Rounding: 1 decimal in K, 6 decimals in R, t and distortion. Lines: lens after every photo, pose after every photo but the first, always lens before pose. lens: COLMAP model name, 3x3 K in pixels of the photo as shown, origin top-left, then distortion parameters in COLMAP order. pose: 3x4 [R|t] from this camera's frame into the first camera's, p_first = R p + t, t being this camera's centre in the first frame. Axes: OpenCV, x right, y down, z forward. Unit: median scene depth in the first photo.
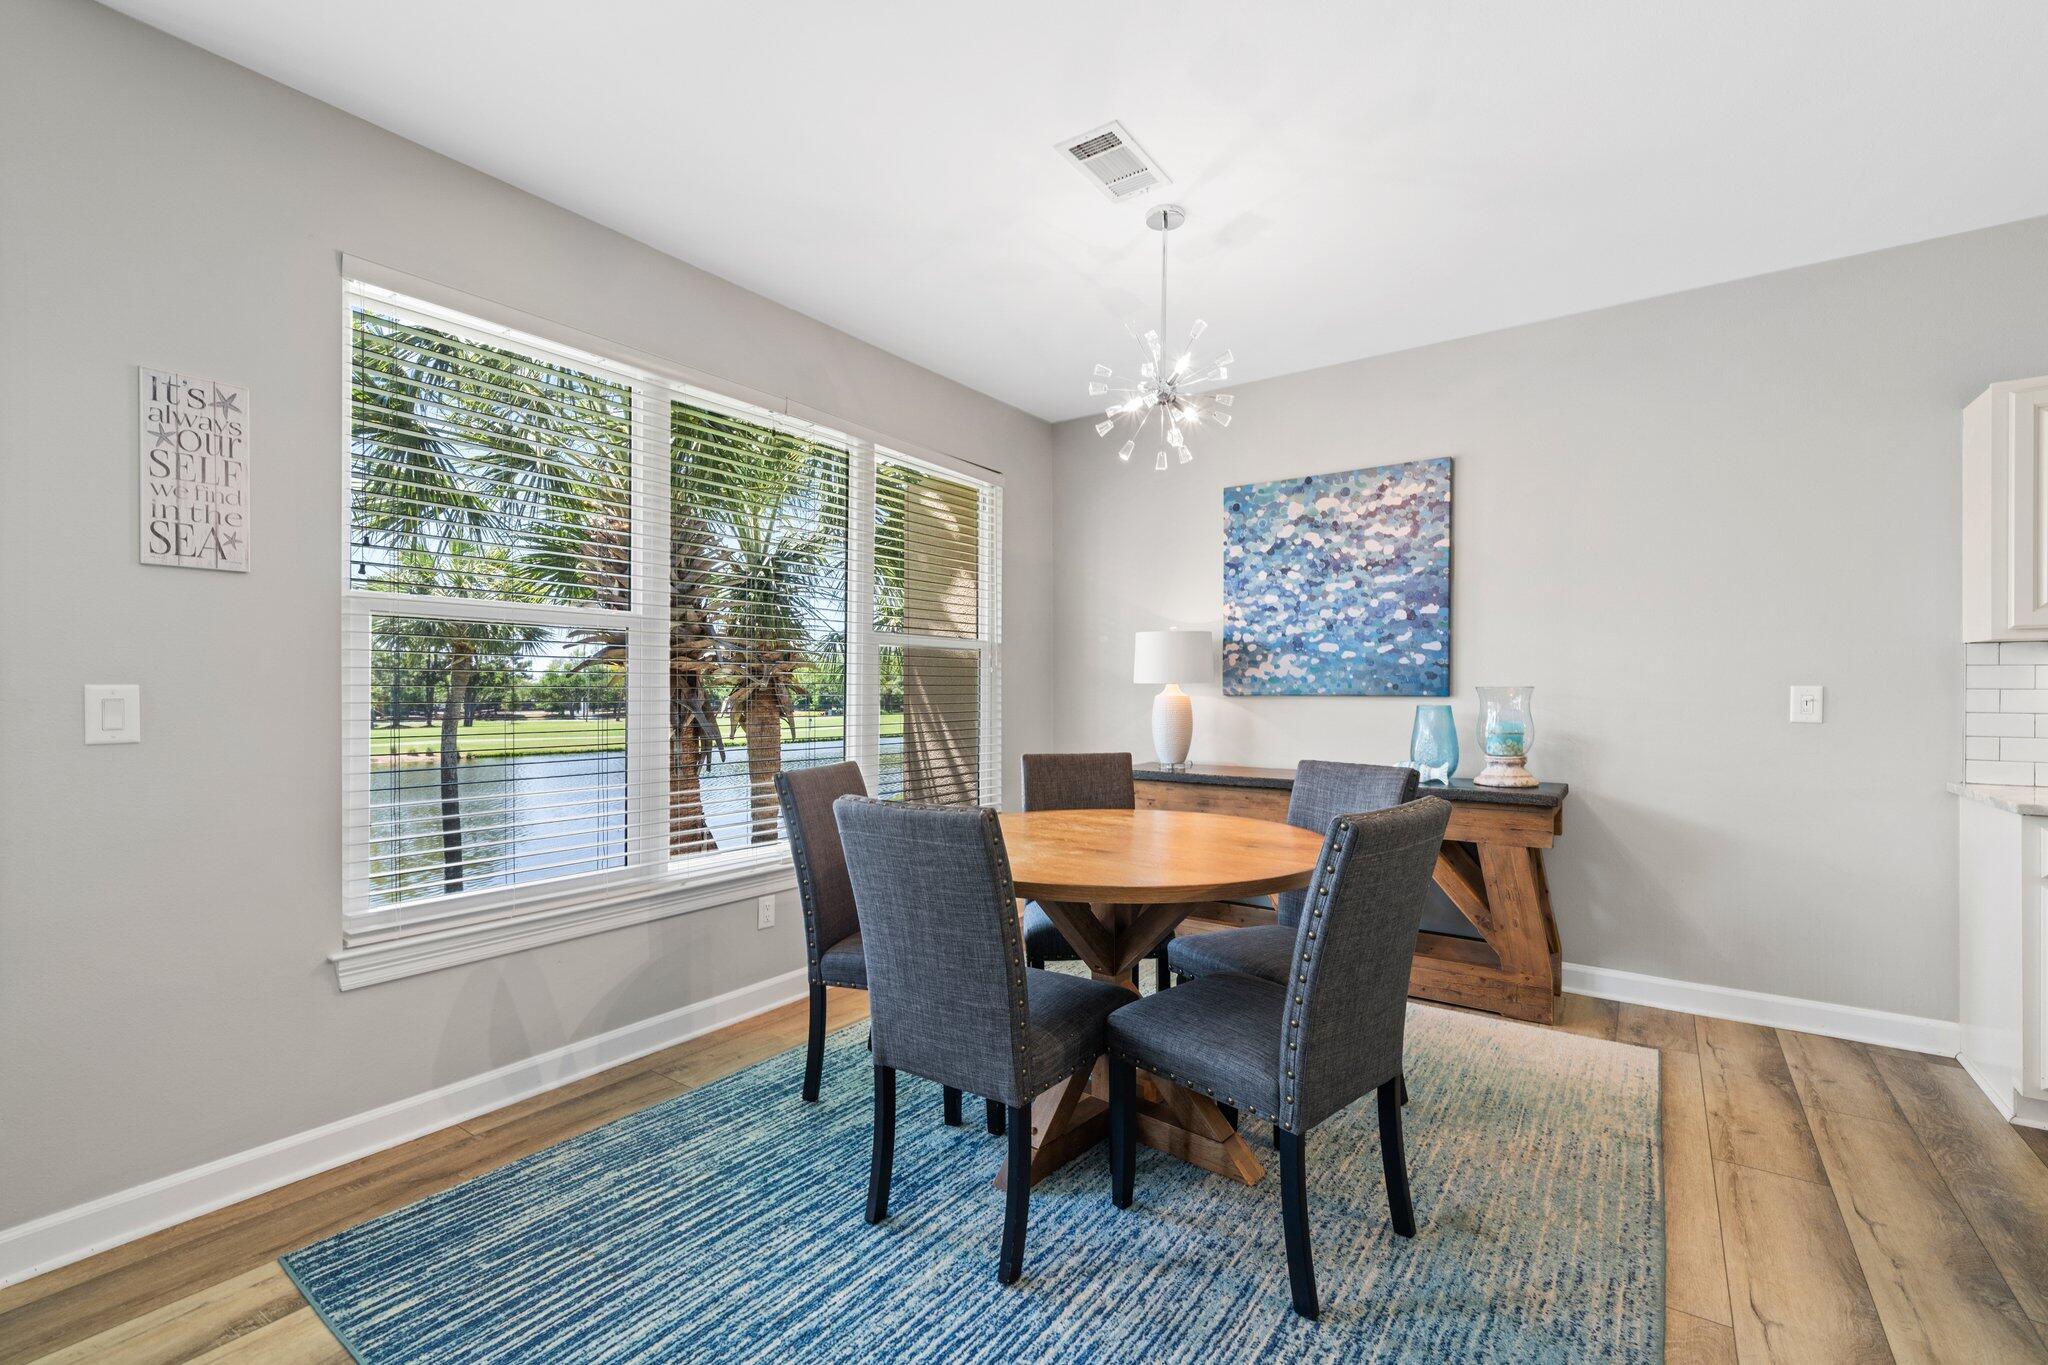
lens RADIAL K [[880.0, 0, 1023.5], [0, 880.0, 701.5], [0, 0, 1]] dist [0.005854, -0.000908]
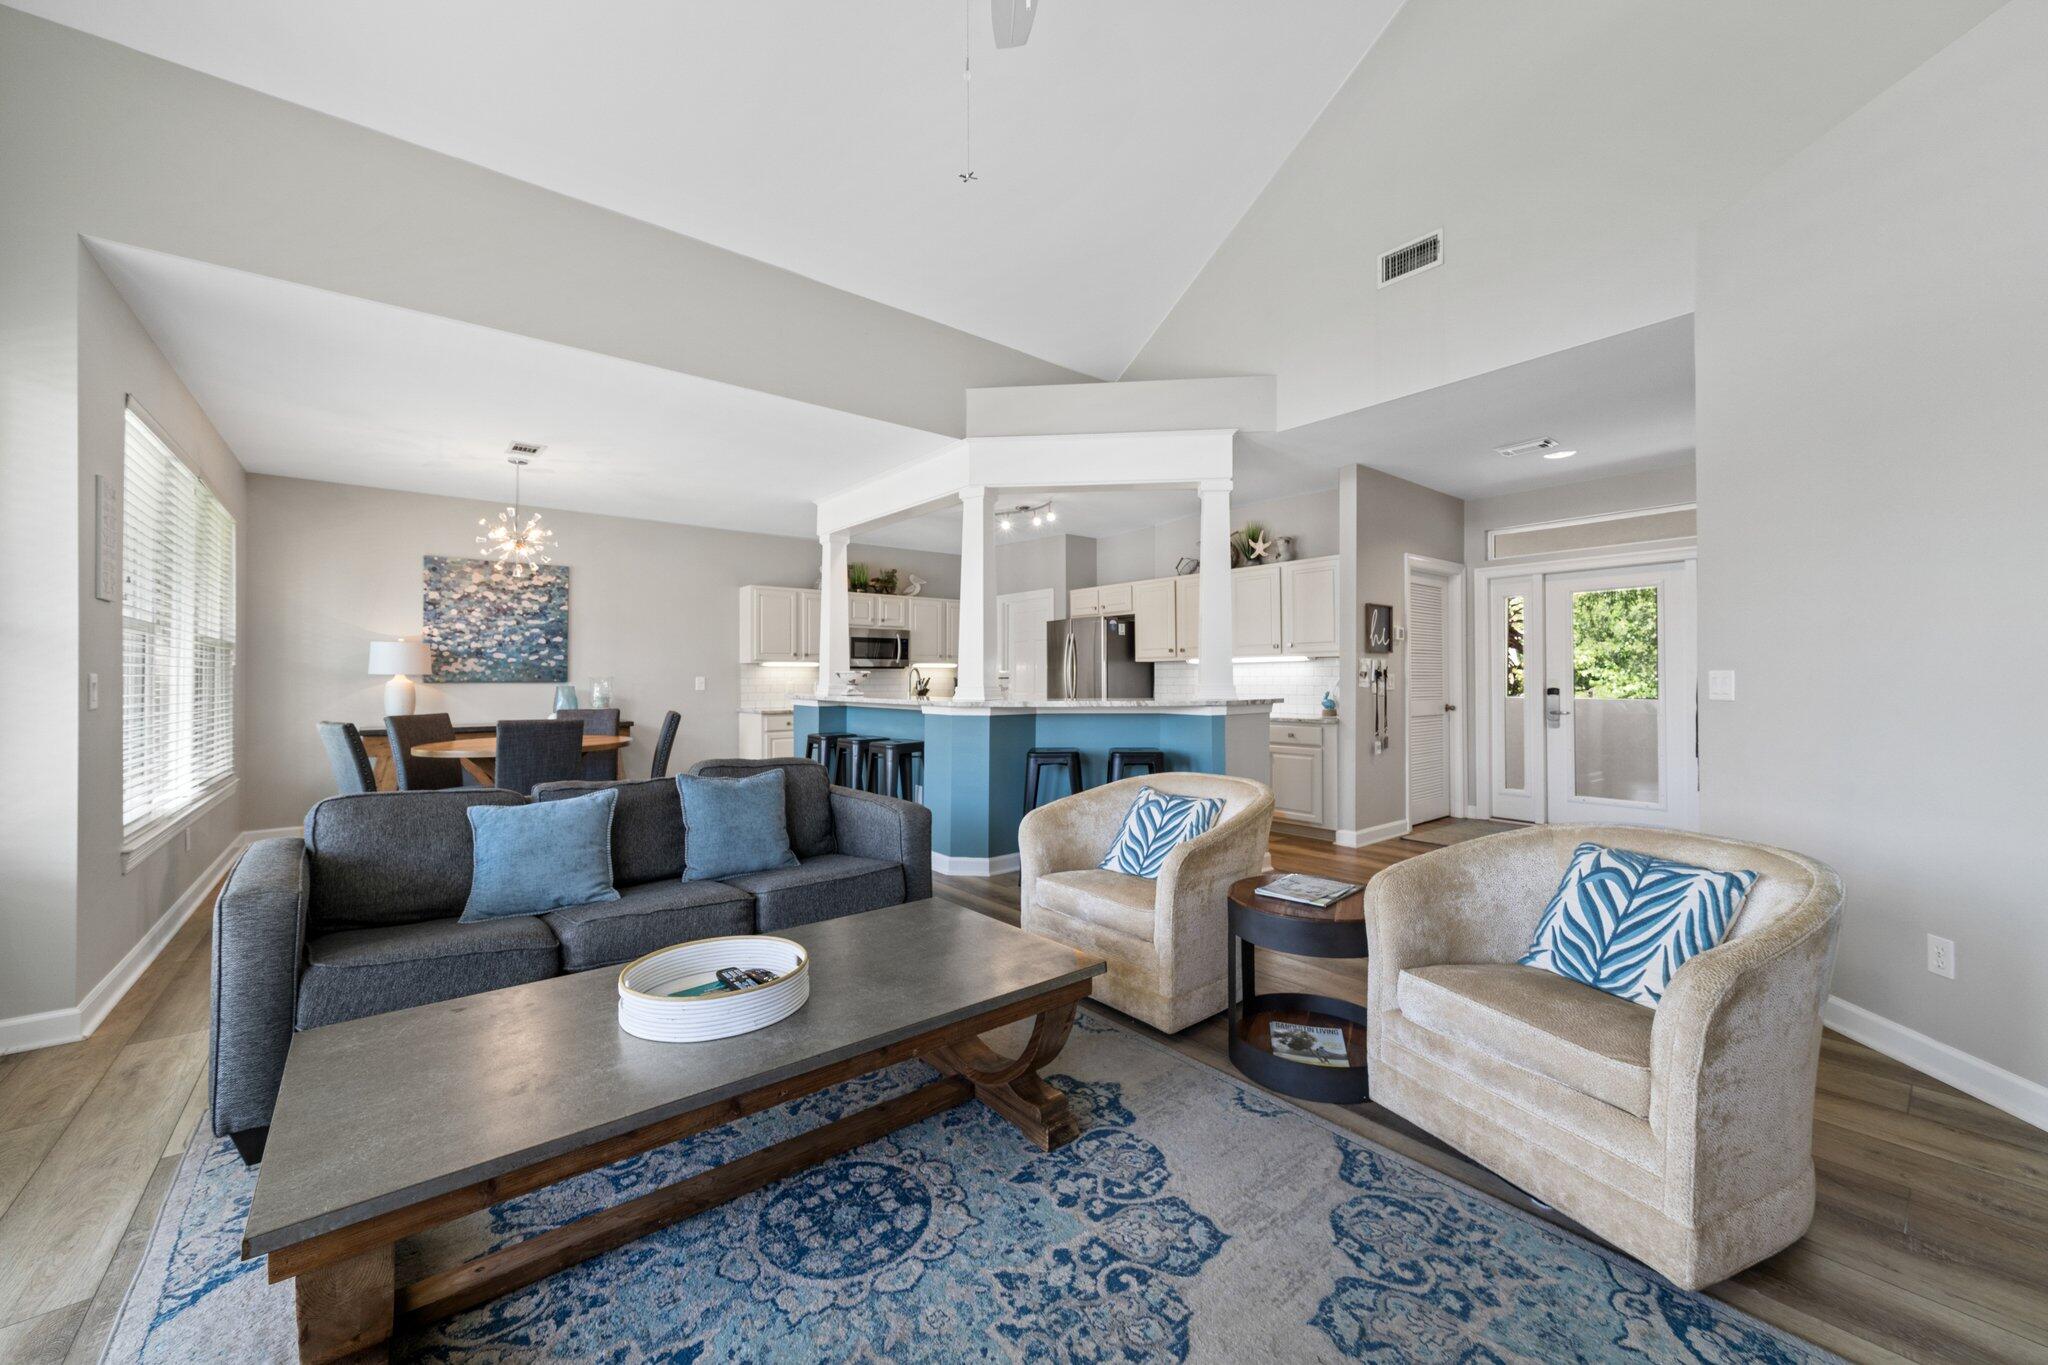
lens RADIAL K [[765.3, 0, 1002.7], [0, 765.3, 680.7], [0, 0, 1]] dist [0.002588, -0.000235]
pose [[0.288055, -0.003172, 0.957609, -0.888263], [0.013411, 0.999910, -0.000722, 0.006025], [-0.957520, 0.013050, 0.288071, -0.468146]]
